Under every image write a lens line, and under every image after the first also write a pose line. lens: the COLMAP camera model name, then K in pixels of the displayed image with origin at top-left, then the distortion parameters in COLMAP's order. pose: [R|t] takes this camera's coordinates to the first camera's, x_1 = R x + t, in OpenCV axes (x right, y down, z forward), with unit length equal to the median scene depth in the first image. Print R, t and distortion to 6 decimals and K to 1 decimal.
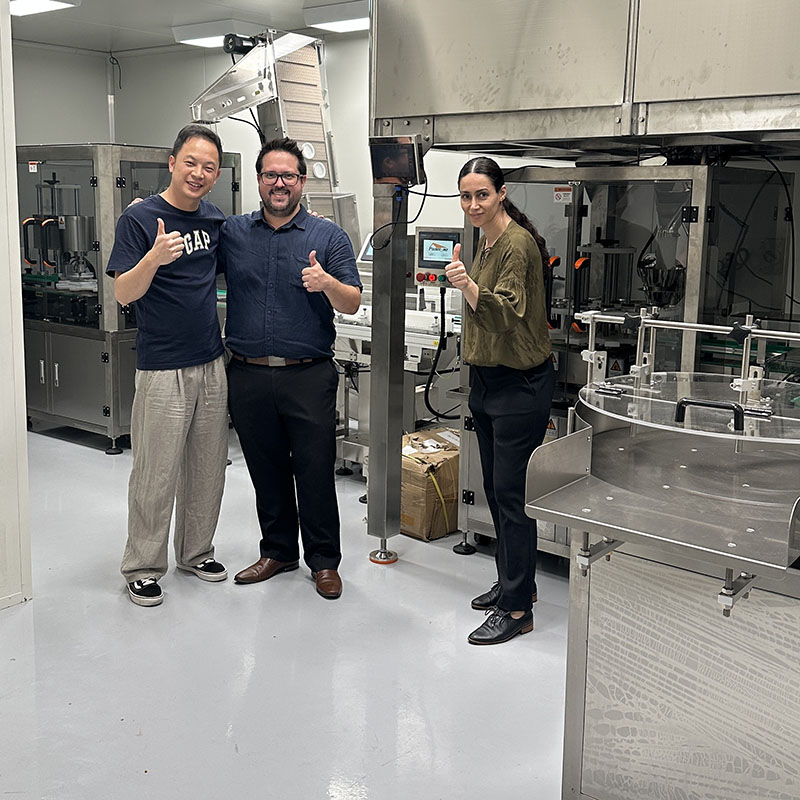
lens RADIAL K [[1150.3, 0, 400.0], [0, 1150.3, 400.0], [0, 0, 1]] dist [-0.001496, -0.030243]
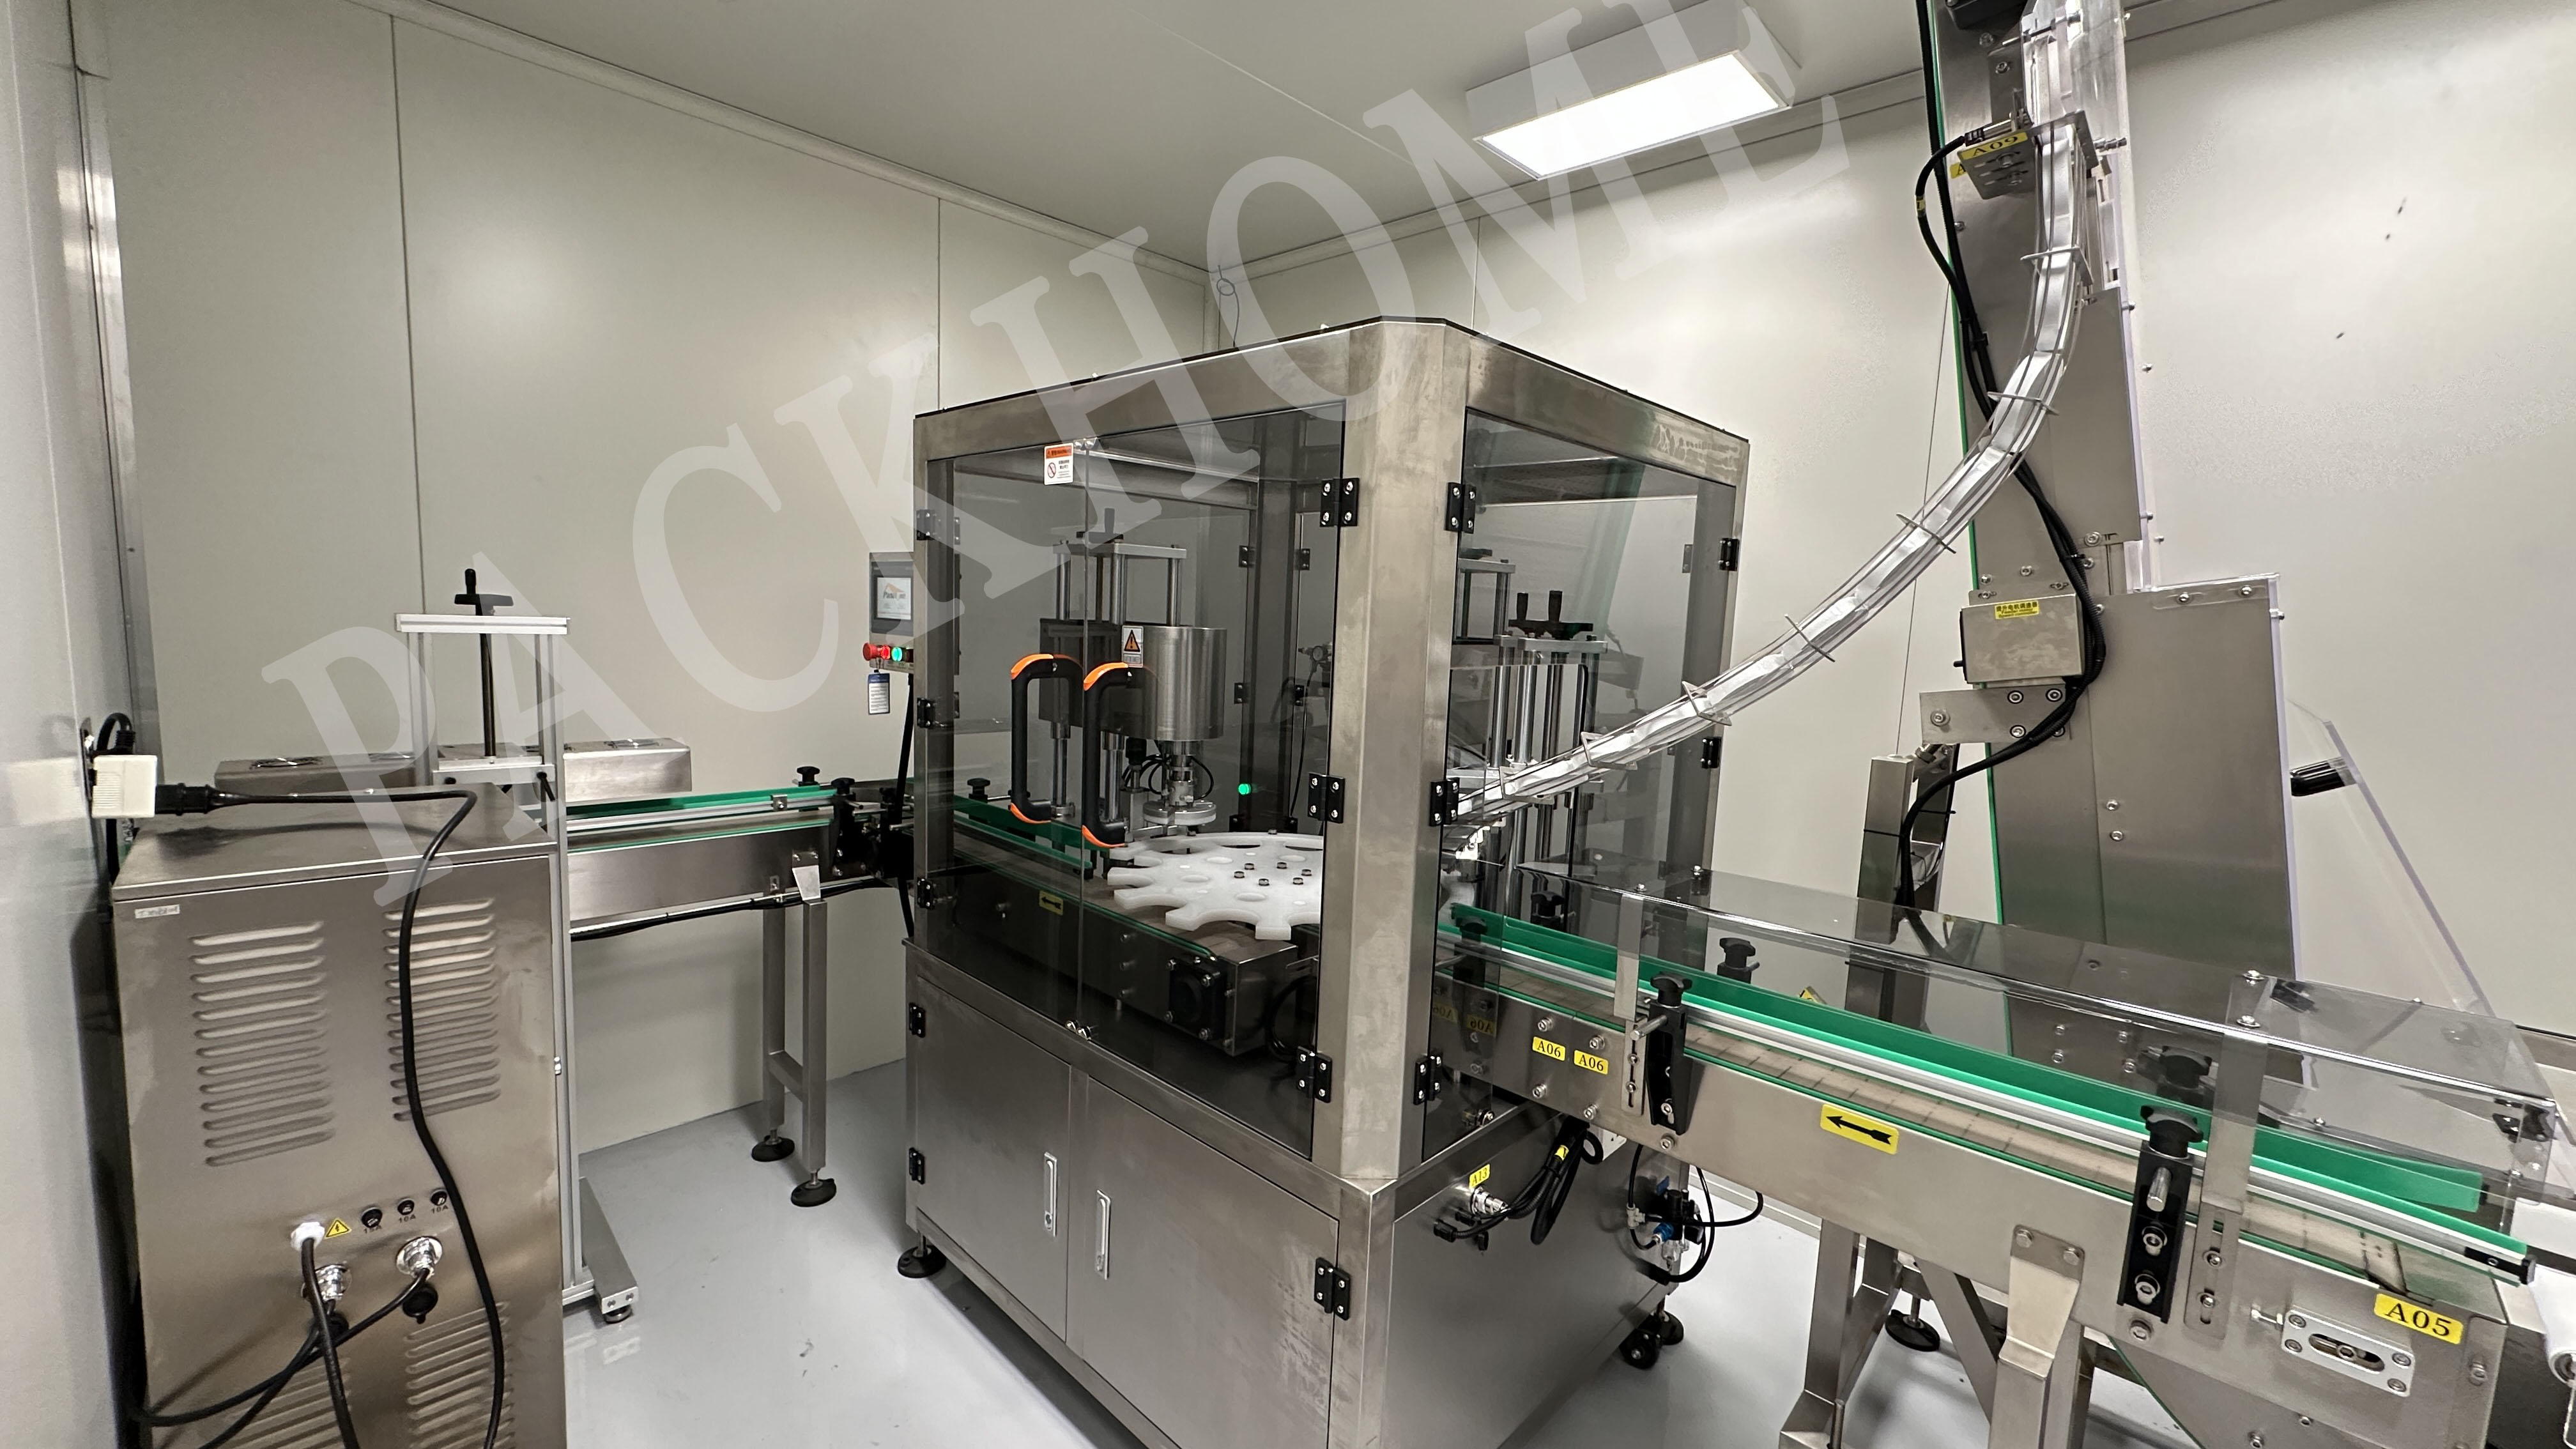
lens RADIAL K [[1030.5, 0, 1161.6], [0, 1030.5, 729.3], [0, 0, 1]] dist [0.000536, 0.000045]
pose [[0.982907, 0.036093, -0.180532, -0.259965], [-0.046521, 0.997464, -0.053870, -0.134969], [0.178130, 0.061348, 0.982093, 0.802272]]
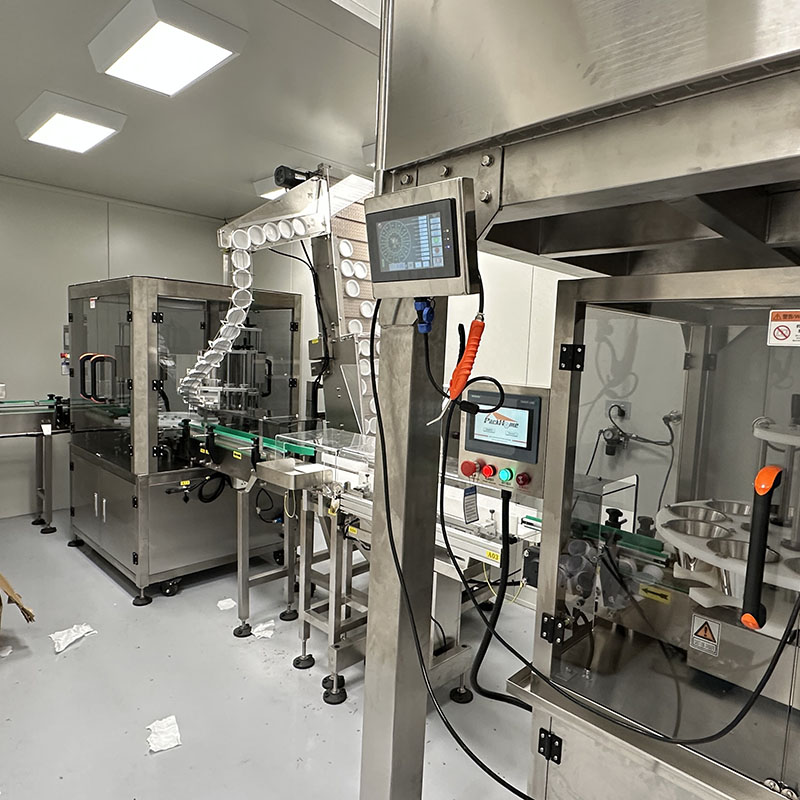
lens RADIAL K [[562.4, 0, 421.5], [0, 562.4, 402.0], [0, 0, 1]] dist [-0.021996, 0.006339]
pose [[0.995471, 0.032178, -0.089459, 0.014750], [-0.039203, 0.996190, -0.077908, -0.093228], [0.086611, 0.081062, 0.992939, 0.569115]]
